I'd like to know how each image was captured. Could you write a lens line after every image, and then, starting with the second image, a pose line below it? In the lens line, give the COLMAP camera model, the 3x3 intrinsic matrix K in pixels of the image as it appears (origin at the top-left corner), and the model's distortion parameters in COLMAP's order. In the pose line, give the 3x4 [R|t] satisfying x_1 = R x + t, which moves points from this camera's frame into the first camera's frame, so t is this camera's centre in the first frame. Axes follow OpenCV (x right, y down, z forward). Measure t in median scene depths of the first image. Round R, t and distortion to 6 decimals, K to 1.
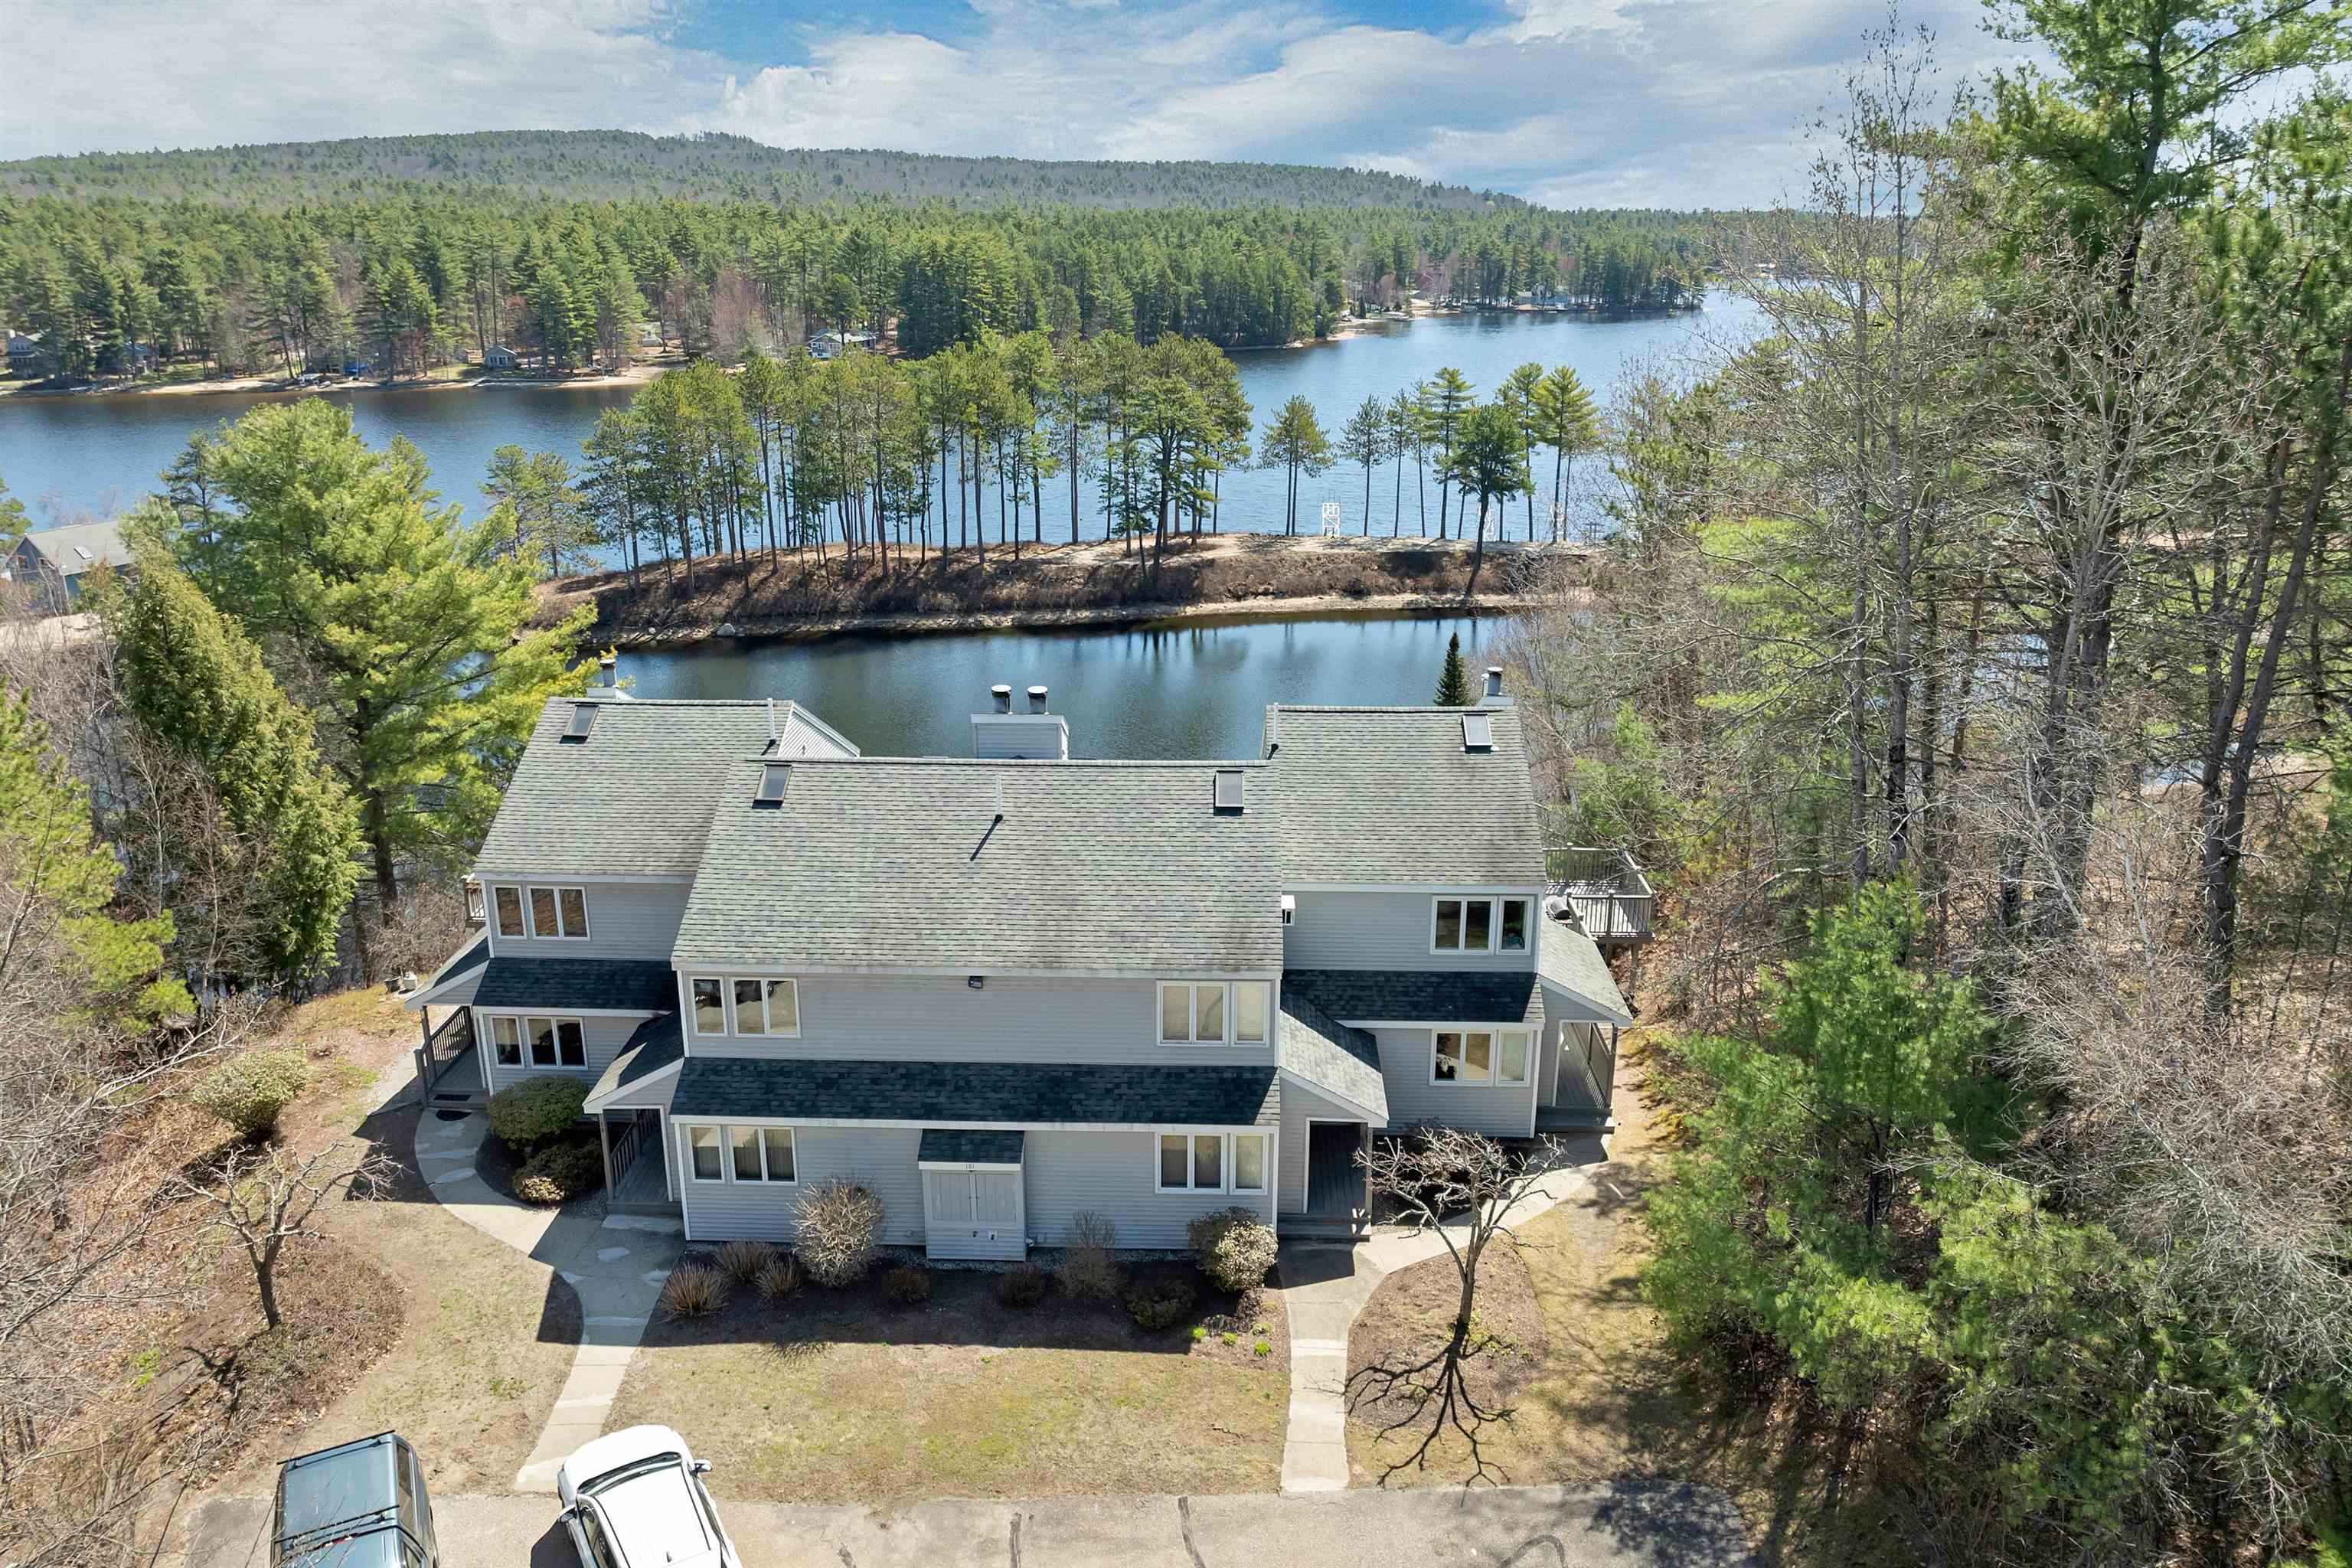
lens RADIAL K [[1664.2, 0, 1173.5], [0, 1664.2, 782.8], [0, 0, 1]] dist [-0.013895, -0.003226]
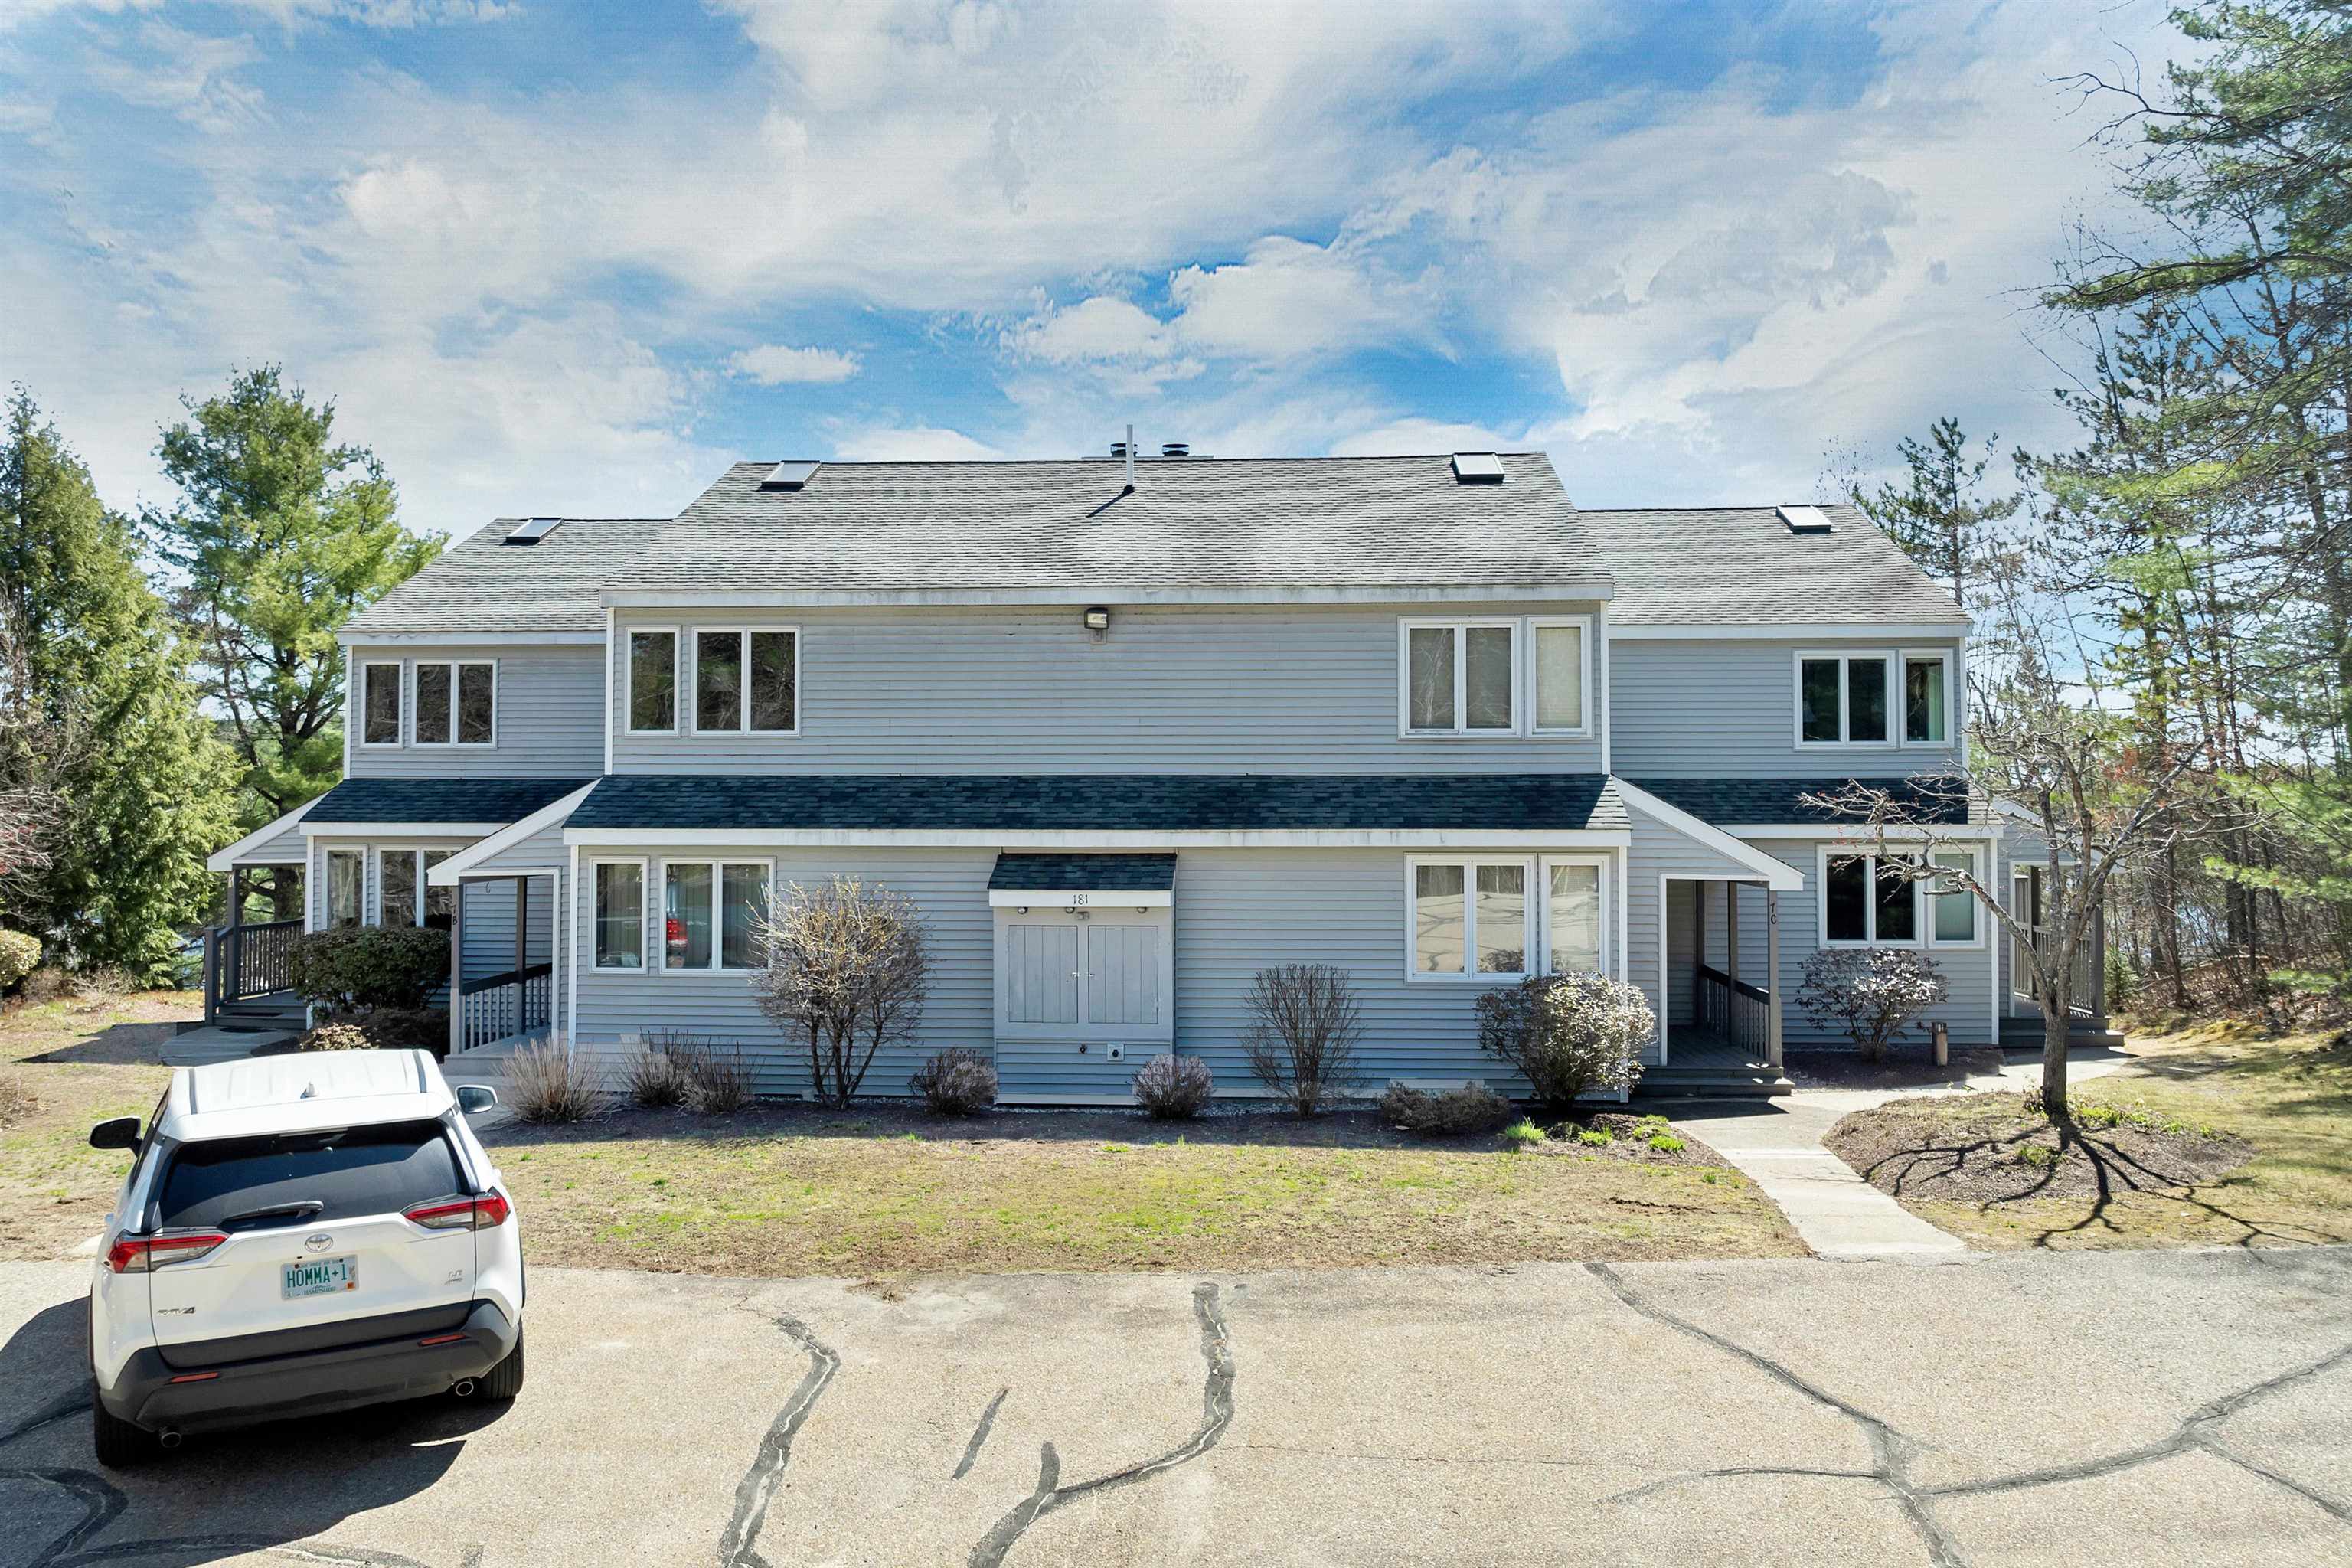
lens RADIAL K [[1664.2, 0, 1177.0], [0, 1664.2, 784.9], [0, 0, 1]] dist [-0.013895, -0.003226]
pose [[0.999519, -0.004312, -0.030706, -0.072292], [-0.006137, 0.943188, -0.332203, 0.378322], [0.030394, 0.332231, 0.942708, 0.459534]]
